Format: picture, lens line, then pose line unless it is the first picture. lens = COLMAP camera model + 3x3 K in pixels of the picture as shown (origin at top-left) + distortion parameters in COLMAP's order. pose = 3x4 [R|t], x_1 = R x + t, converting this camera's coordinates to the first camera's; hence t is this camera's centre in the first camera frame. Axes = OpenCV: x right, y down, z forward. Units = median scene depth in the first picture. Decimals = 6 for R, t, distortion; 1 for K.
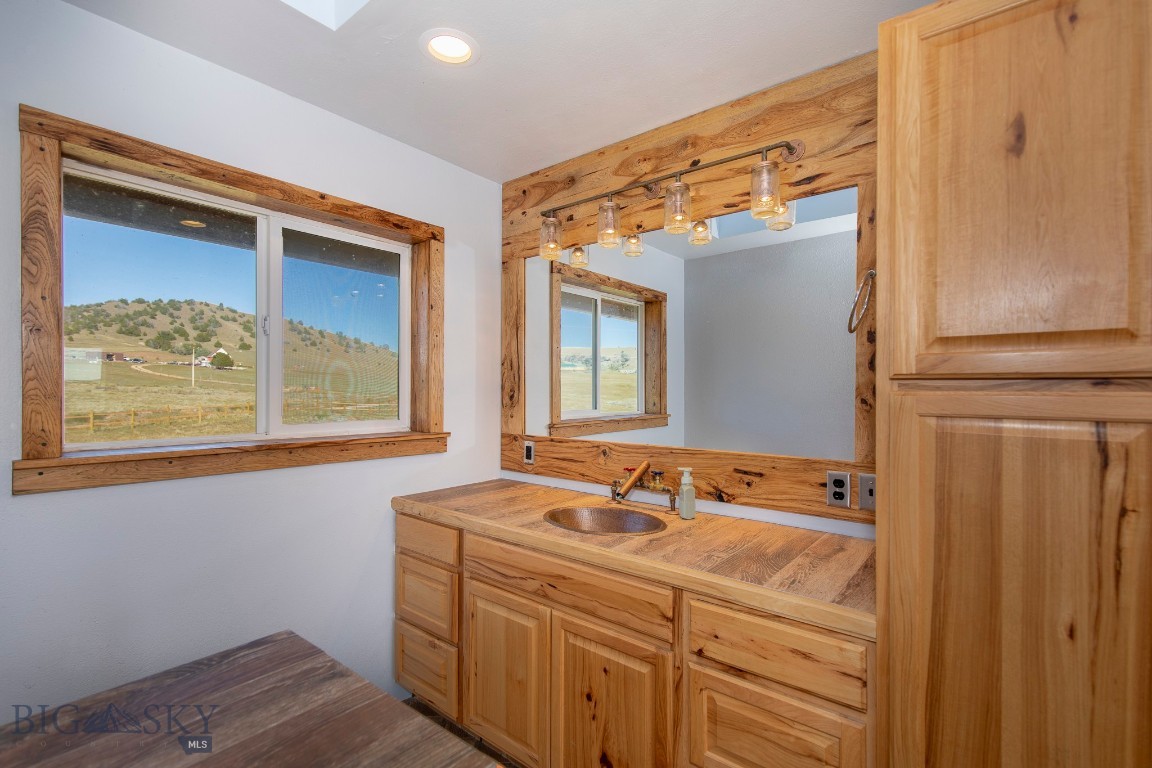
lens RADIAL K [[521.9, 0, 578.1], [0, 521.9, 387.7], [0, 0, 1]] dist [0.006915, -0.000153]
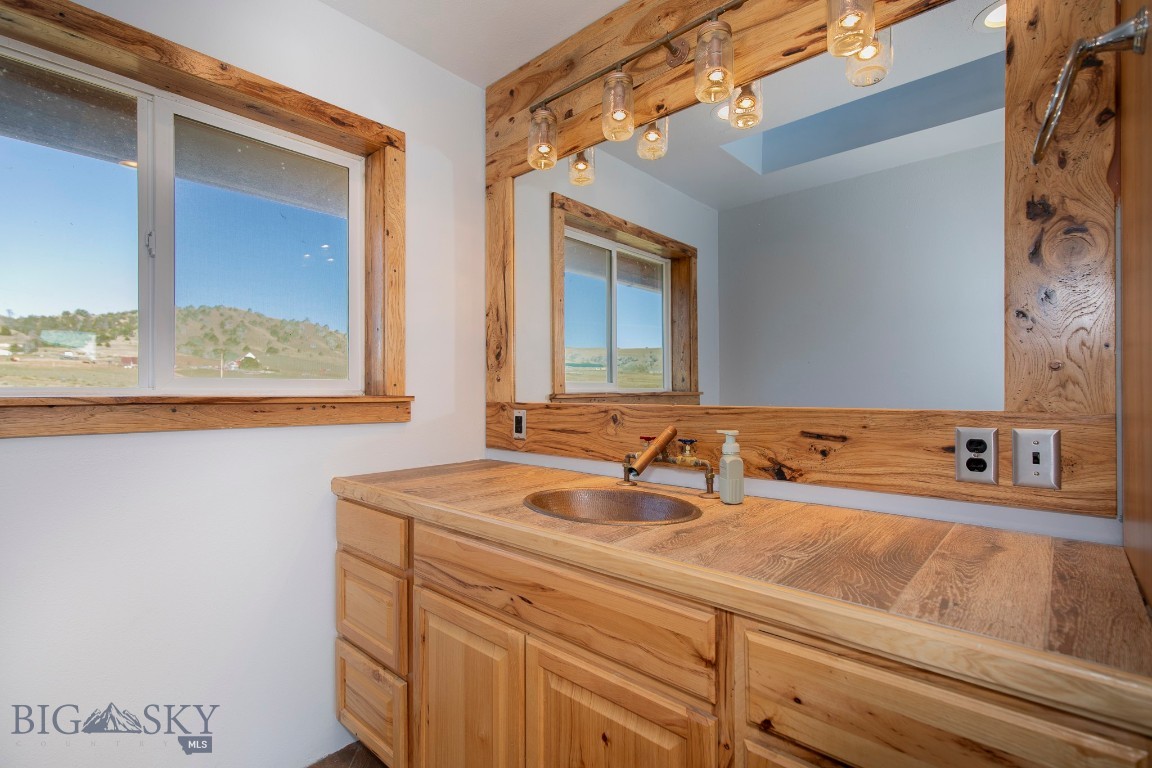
lens RADIAL K [[537.1, 0, 569.4], [0, 537.1, 399.1], [0, 0, 1]] dist [0.003754, -0.000522]
pose [[0.997913, -0.009748, -0.063827, 0.041952], [0.011043, 0.999740, 0.019964, 0.095575], [0.063616, -0.020627, 0.997761, 0.281266]]
